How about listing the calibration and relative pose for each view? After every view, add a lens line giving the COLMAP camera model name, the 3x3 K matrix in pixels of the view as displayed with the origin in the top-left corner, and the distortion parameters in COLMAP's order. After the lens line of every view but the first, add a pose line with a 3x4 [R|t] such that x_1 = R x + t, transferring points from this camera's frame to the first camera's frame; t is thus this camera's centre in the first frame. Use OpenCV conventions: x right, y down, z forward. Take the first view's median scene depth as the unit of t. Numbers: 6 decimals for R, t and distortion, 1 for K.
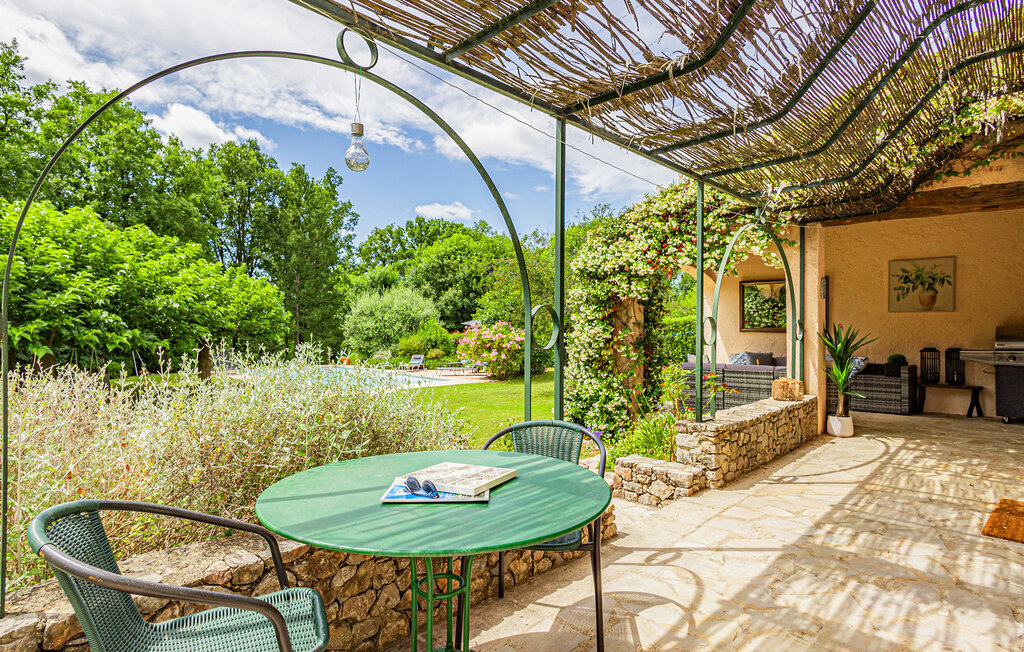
lens RADIAL K [[536.4, 0, 512.0], [0, 536.4, 326.0], [0, 0, 1]] dist [0.018643, -0.000162]
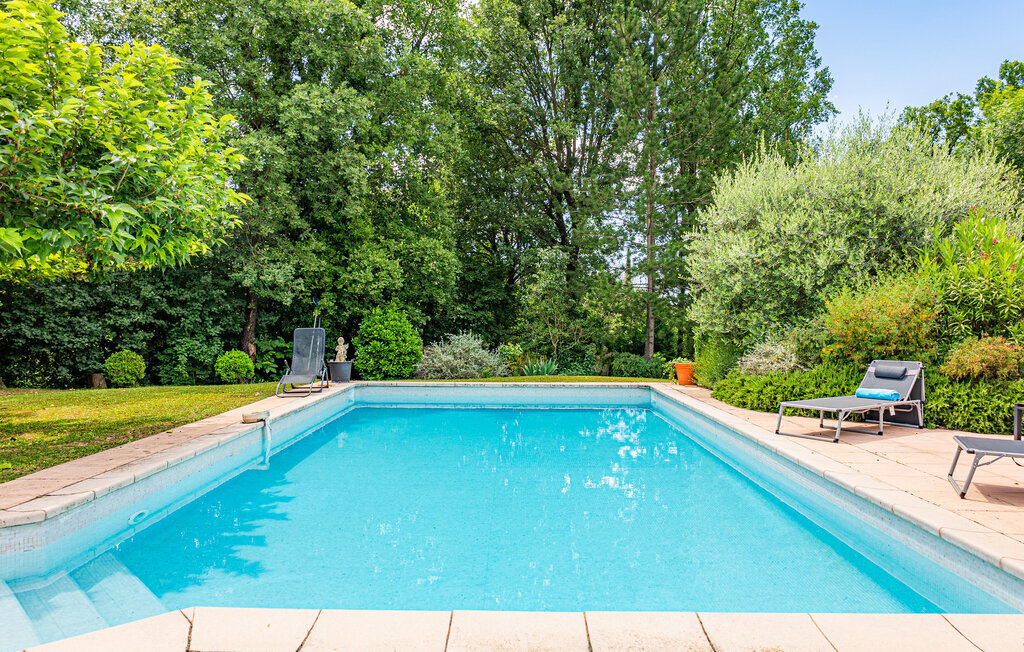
lens RADIAL K [[715.4, 0, 512.0], [0, 715.4, 326.0], [0, 0, 1]] dist [0.001114, 0.000311]
pose [[0.692484, 0.002177, -0.721430, -0.216962], [-0.000175, 0.999996, 0.002850, 0.123294], [0.721433, -0.001848, 0.692482, 2.157614]]
